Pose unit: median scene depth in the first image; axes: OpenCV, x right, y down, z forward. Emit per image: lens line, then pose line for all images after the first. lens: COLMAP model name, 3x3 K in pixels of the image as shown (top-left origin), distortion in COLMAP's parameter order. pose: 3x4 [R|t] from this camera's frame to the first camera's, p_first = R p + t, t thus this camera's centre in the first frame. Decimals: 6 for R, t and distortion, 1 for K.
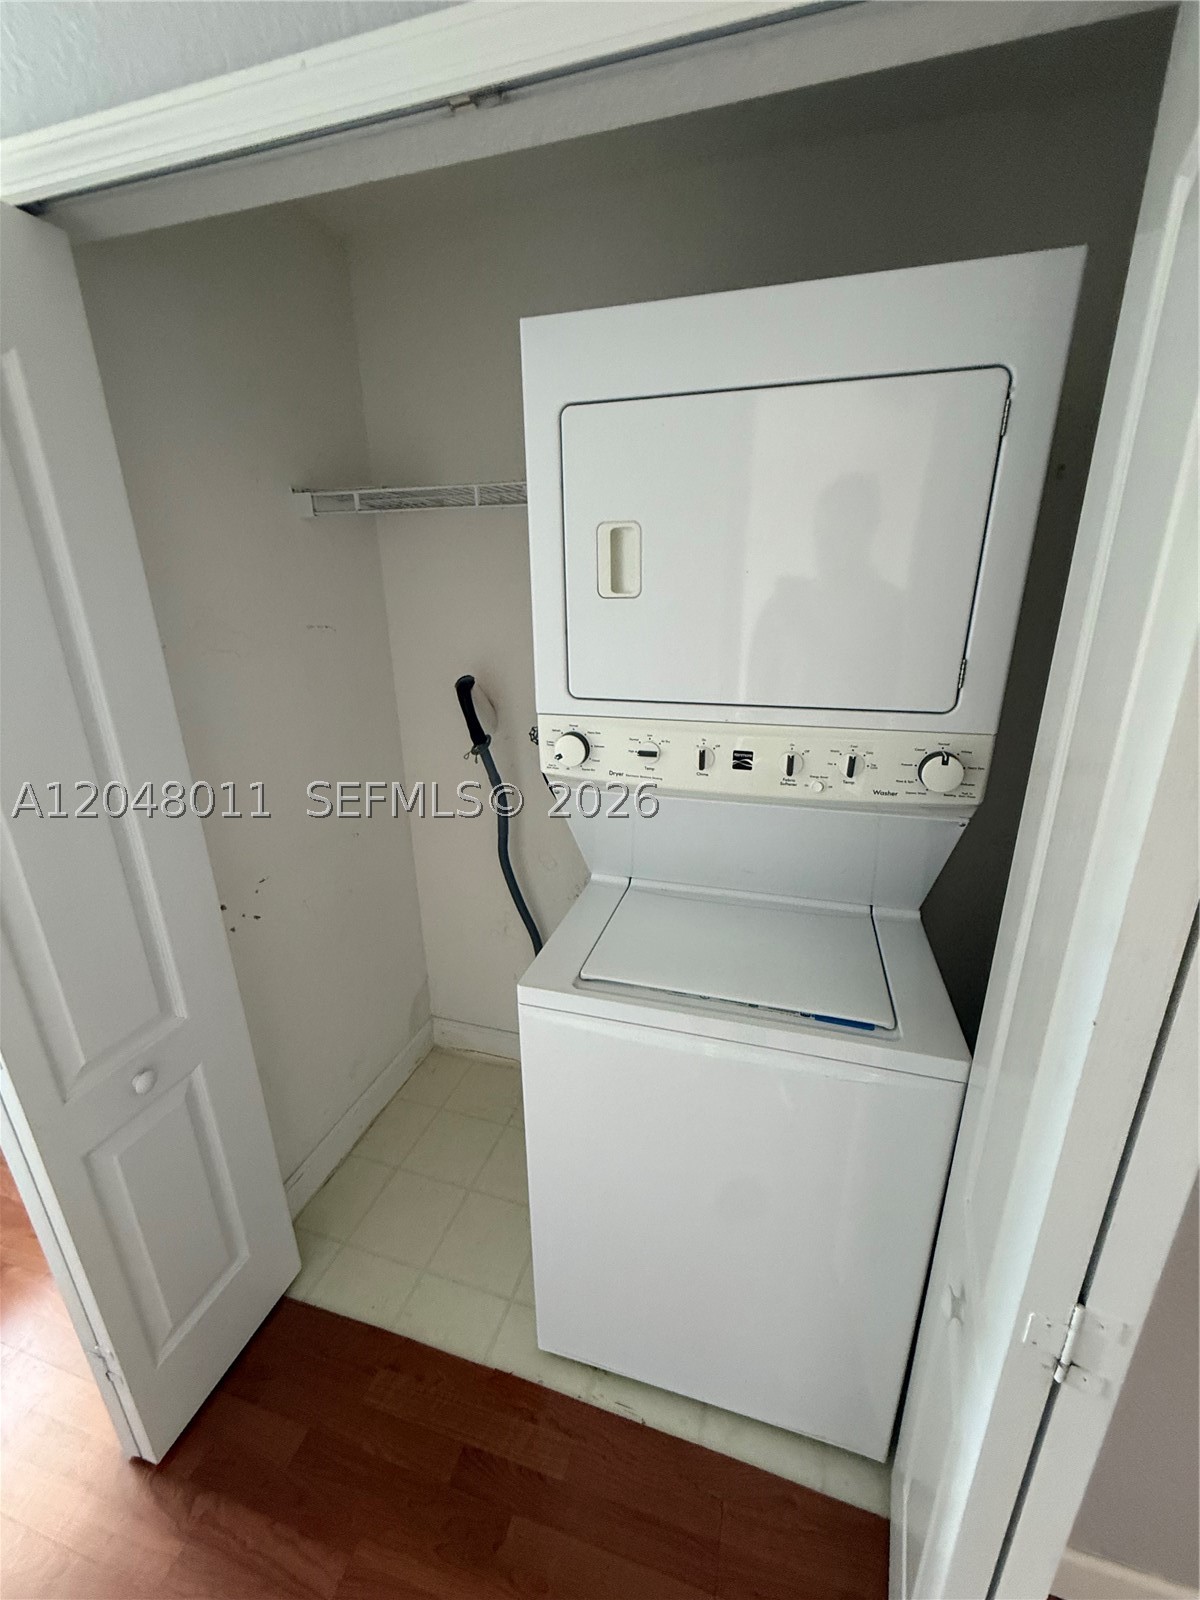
lens RADIAL K [[638.9, 0, 599.8], [0, 638.9, 799.6], [0, 0, 1]] dist [0.002340, -0.000253]
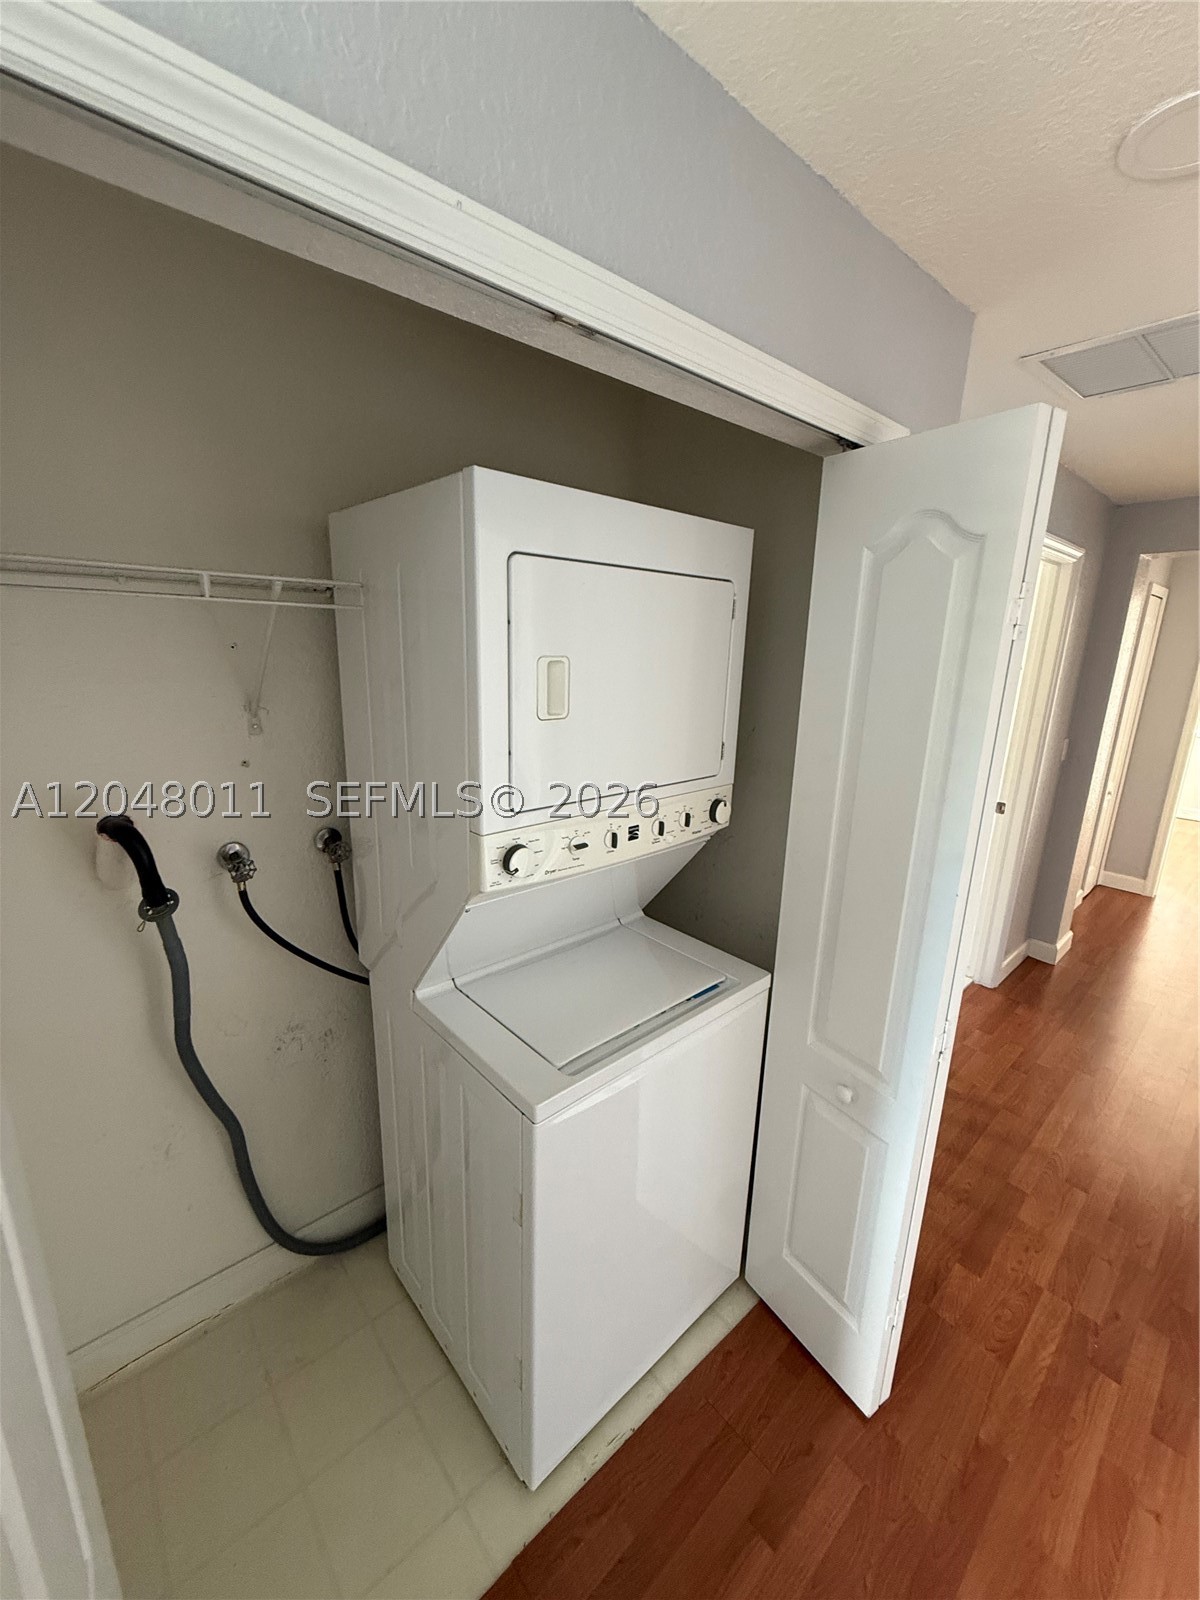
lens RADIAL K [[638.9, 0, 592.7], [0, 638.9, 800.9], [0, 0, 1]] dist [0.002340, -0.000253]
pose [[0.536370, -0.184219, 0.823632, -0.889864], [0.238680, 0.969160, 0.061334, -0.226211], [-0.809530, 0.163686, 0.563798, 0.323536]]
